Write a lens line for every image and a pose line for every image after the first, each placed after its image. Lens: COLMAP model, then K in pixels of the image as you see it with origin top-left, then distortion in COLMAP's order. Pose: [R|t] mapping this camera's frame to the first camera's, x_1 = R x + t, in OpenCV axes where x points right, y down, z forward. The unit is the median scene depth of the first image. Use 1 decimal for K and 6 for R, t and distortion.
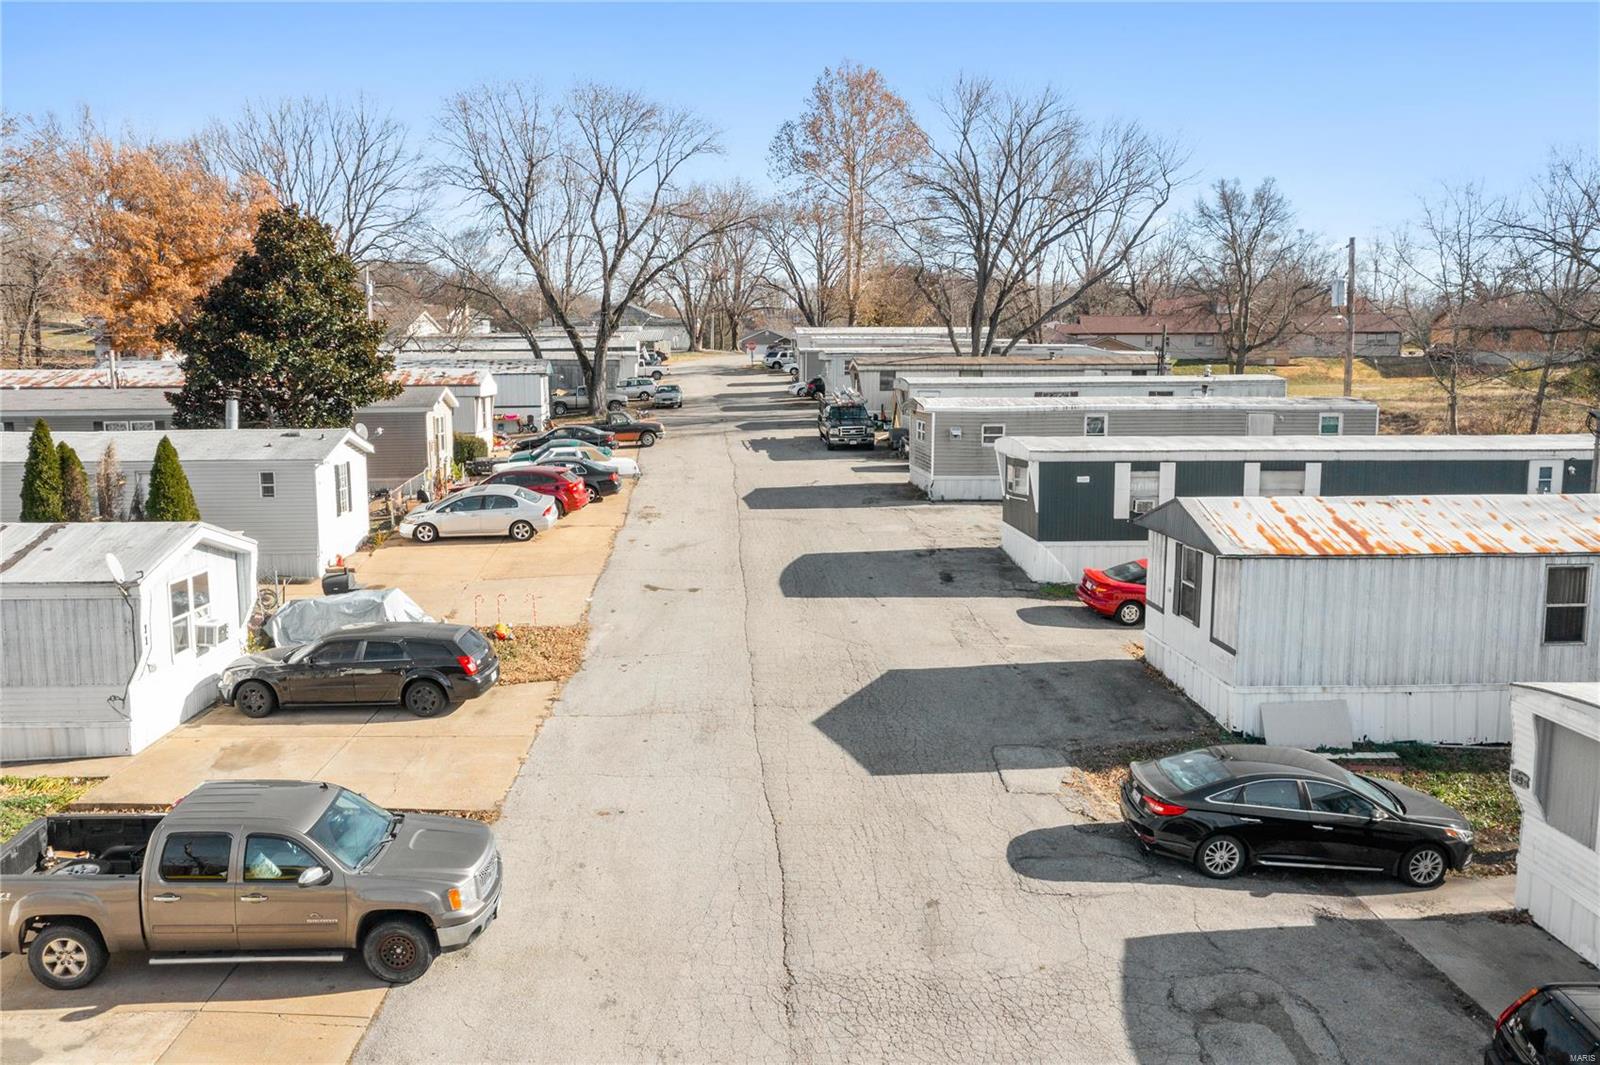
lens RADIAL K [[1277.6, 0, 795.5], [0, 1277.6, 526.4], [0, 0, 1]] dist [0.004657, 0.016188]
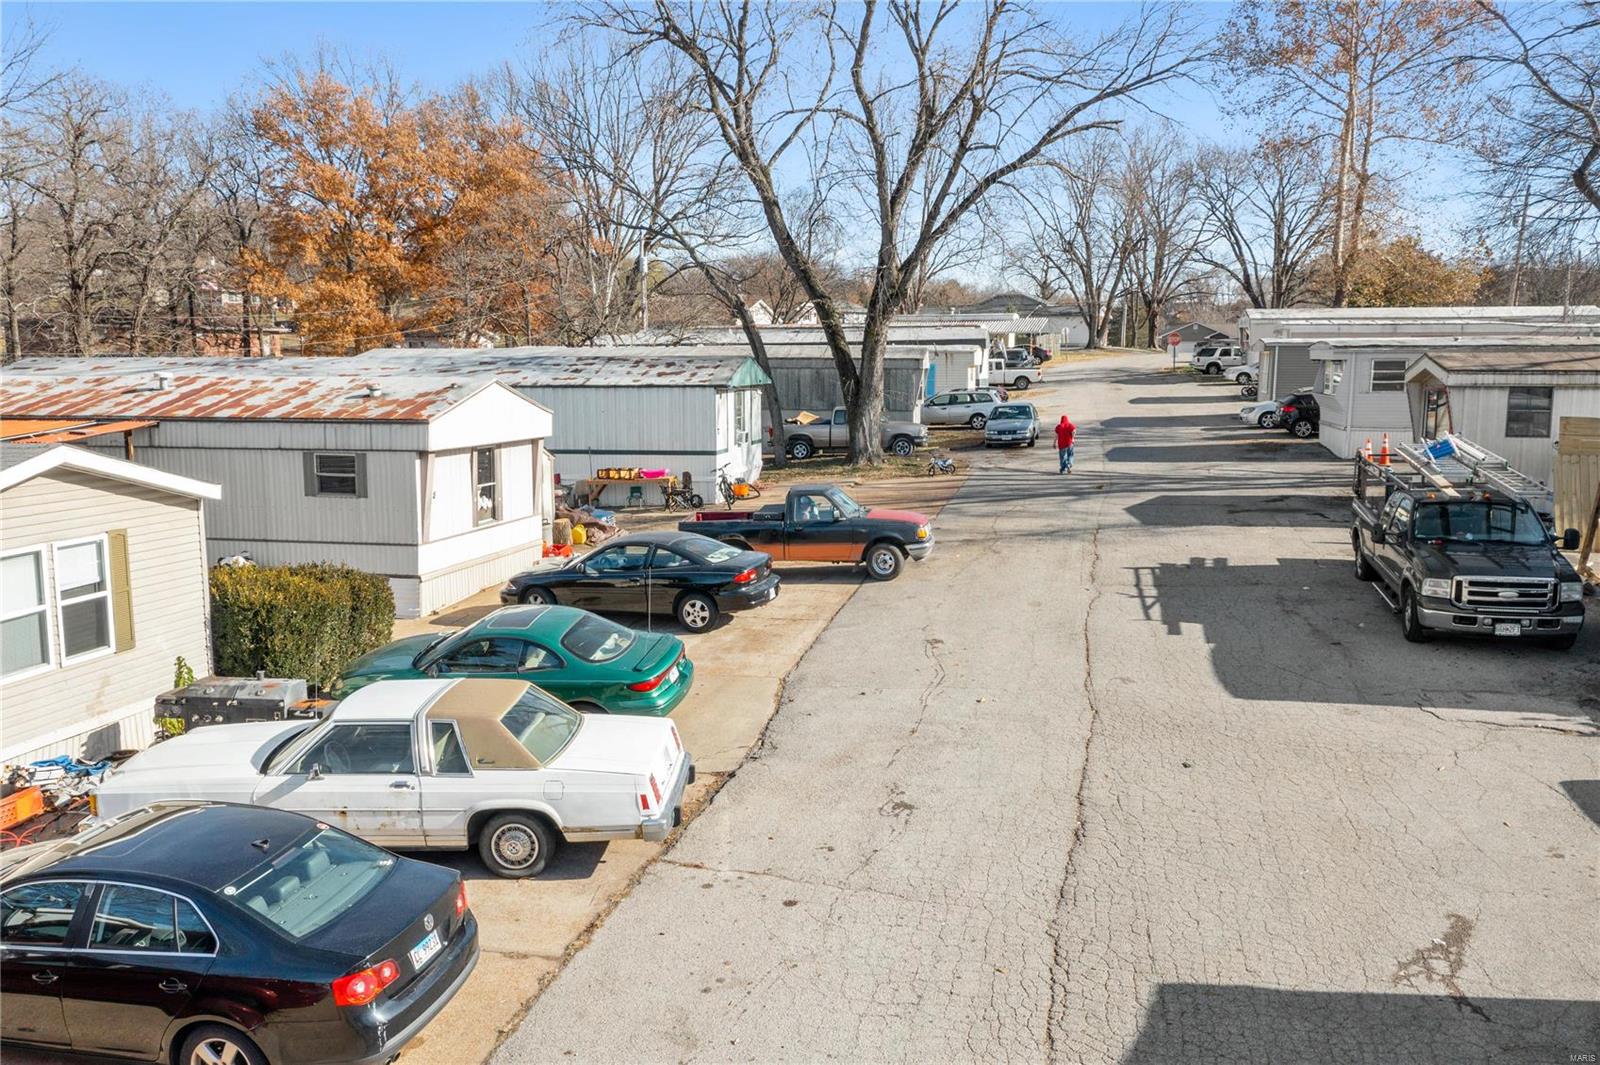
lens RADIAL K [[1277.6, 0, 795.5], [0, 1277.6, 526.4], [0, 0, 1]] dist [0.004657, 0.016188]
pose [[0.949328, 0.044035, -0.311187, -0.018269], [-0.044211, 0.999001, 0.006494, -0.071402], [0.311162, 0.007593, 0.950327, 0.554486]]
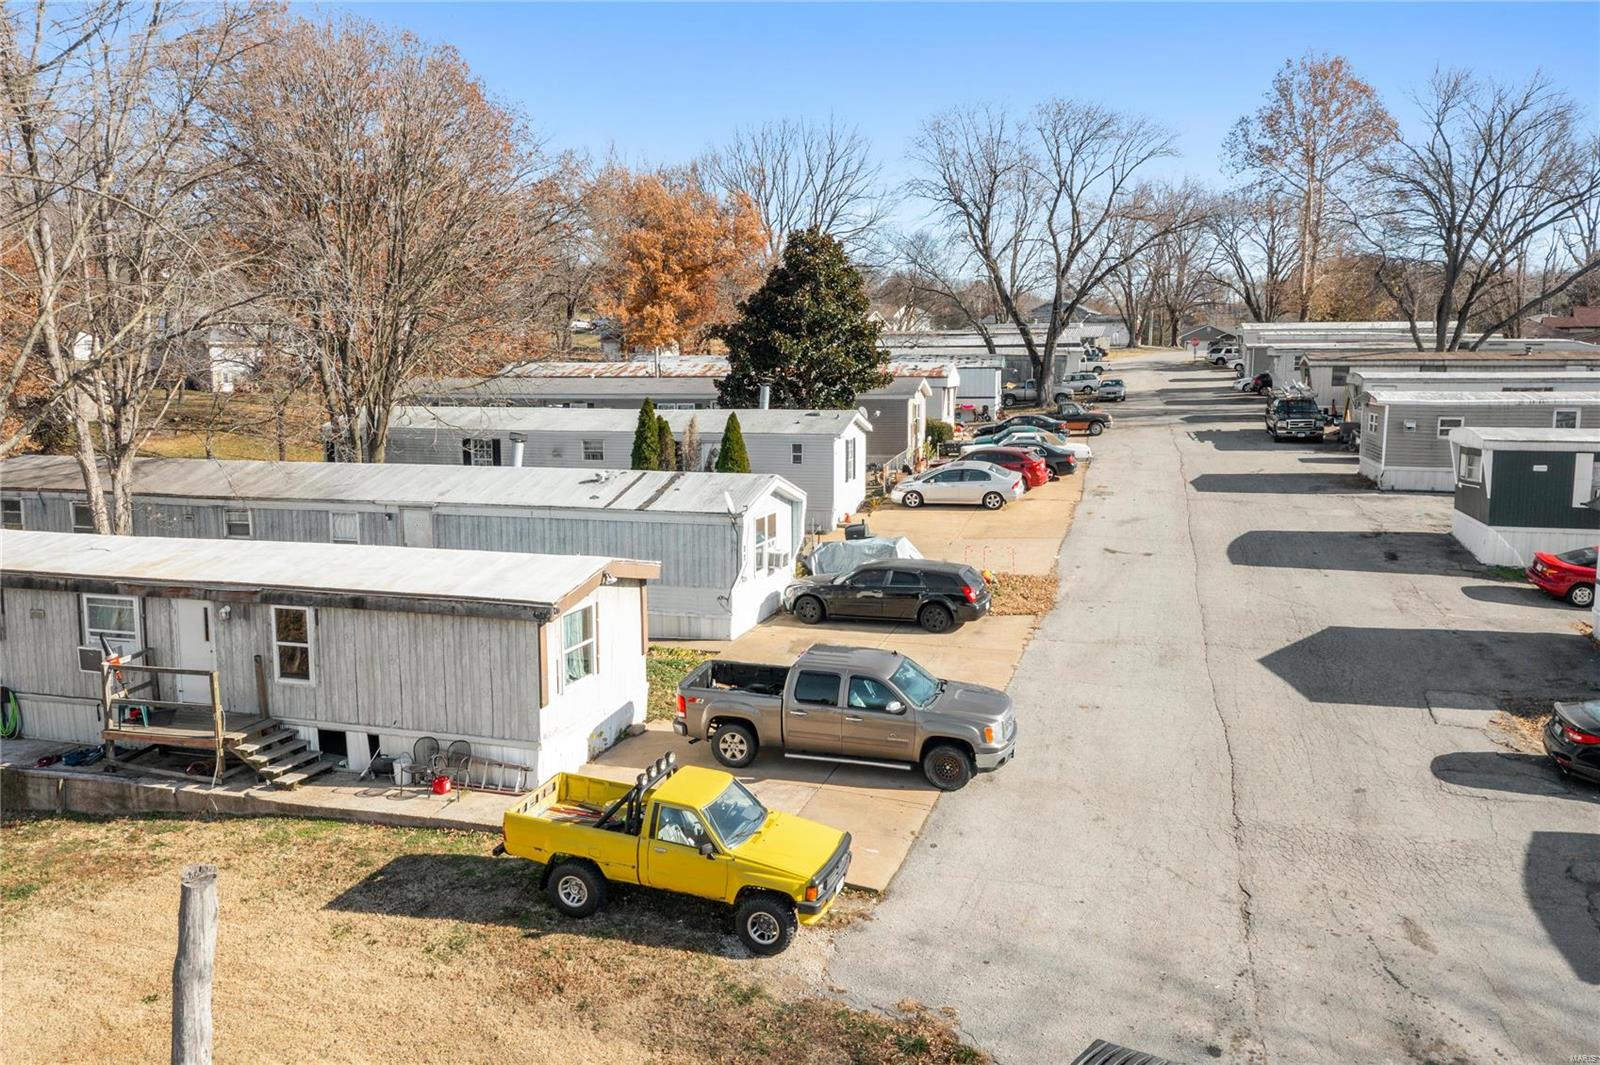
lens RADIAL K [[1277.6, 0, 795.5], [0, 1277.6, 526.4], [0, 0, 1]] dist [0.004657, 0.016188]
pose [[0.946449, 0.044174, -0.319818, -0.006456], [-0.043391, 0.999012, 0.009577, 0.013164], [0.319925, 0.004813, 0.947430, -0.090035]]
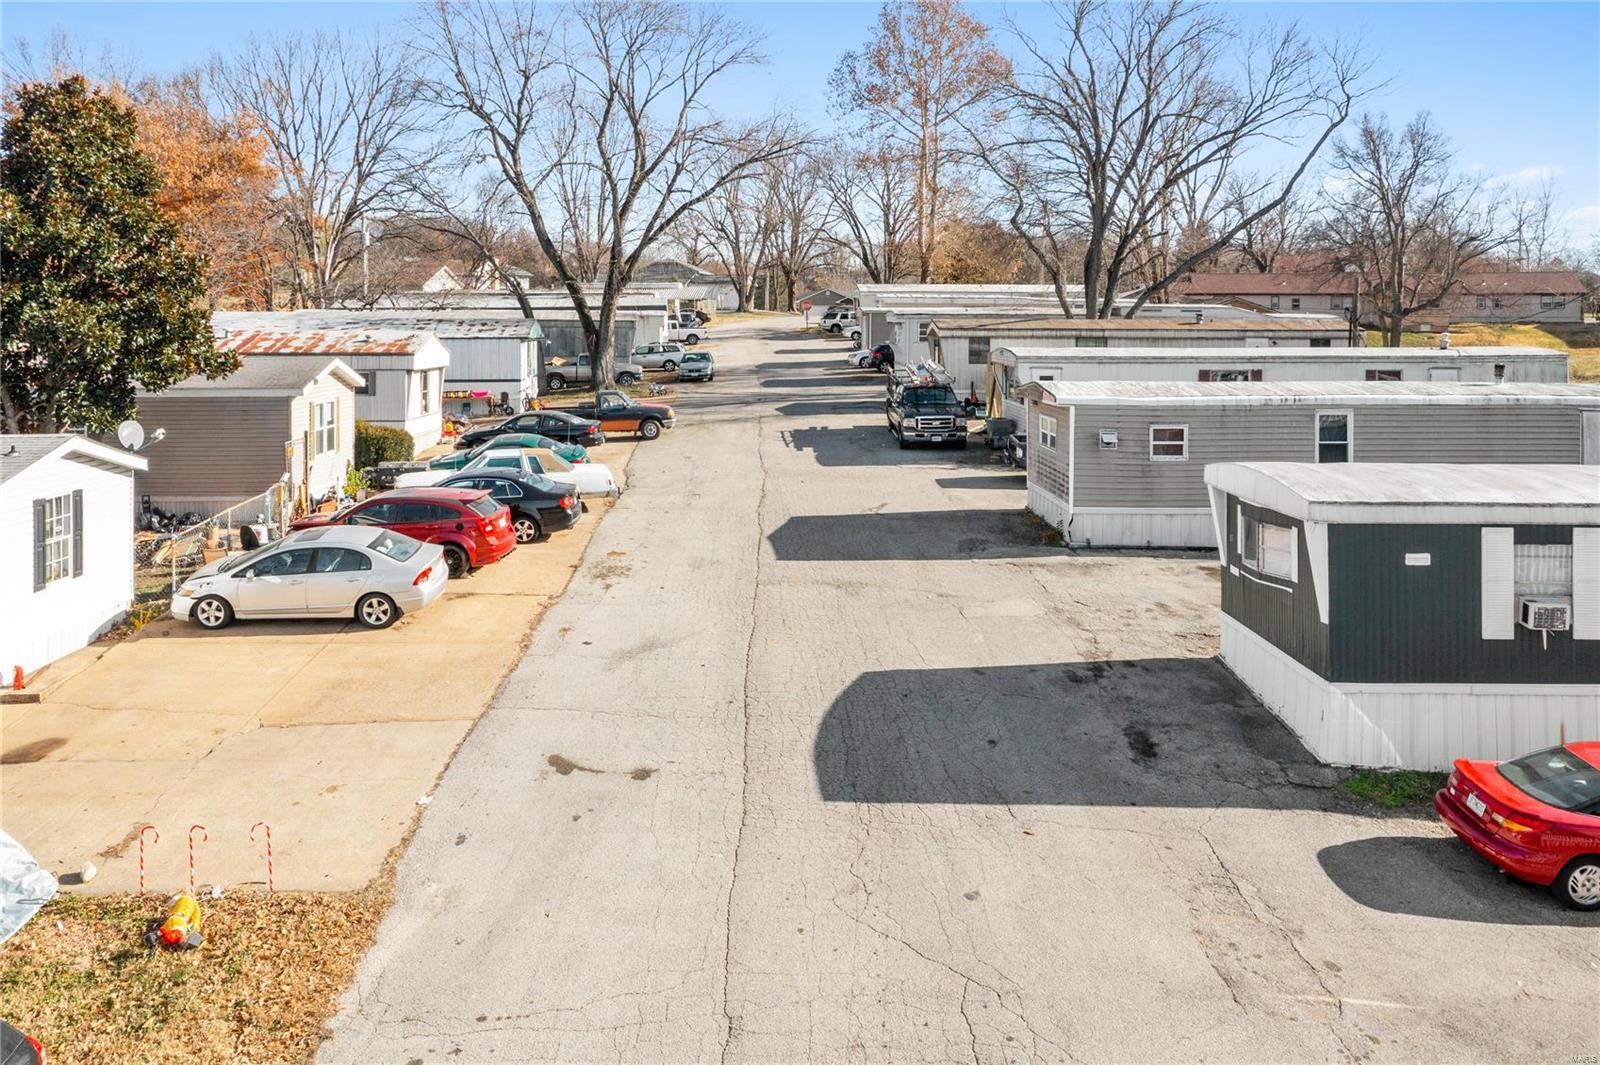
lens RADIAL K [[1330.7, 0, 795.4], [0, 1330.7, 325.5], [0, 0, 1]] dist [0.006581, 0.004629]
pose [[0.998809, 0.006274, -0.048383, 0.002307], [-0.012365, 0.991872, -0.126640, -0.028547], [0.047196, 0.127087, 0.990768, 0.221997]]
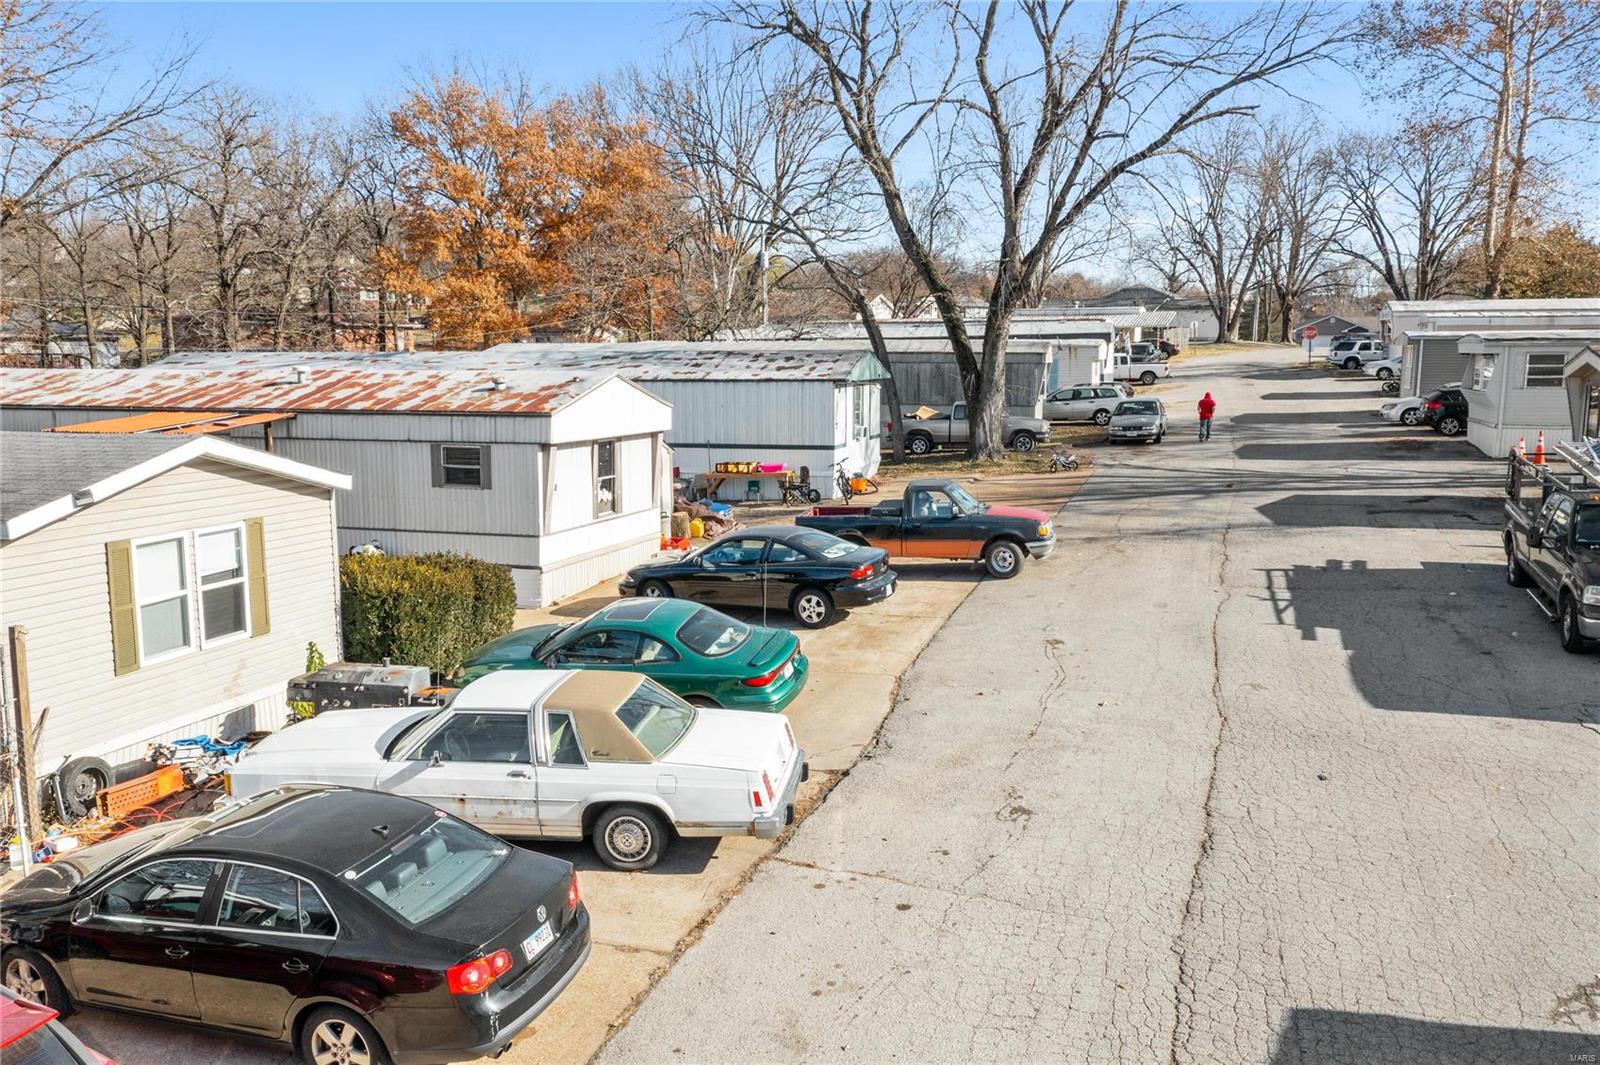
lens RADIAL K [[1277.6, 0, 795.5], [0, 1277.6, 526.4], [0, 0, 1]] dist [0.004657, 0.016188]
pose [[0.916178, 0.056463, -0.396773, -0.019188], [-0.055058, 0.998371, 0.014942, -0.071452], [0.396971, 0.008156, 0.917795, 0.557187]]
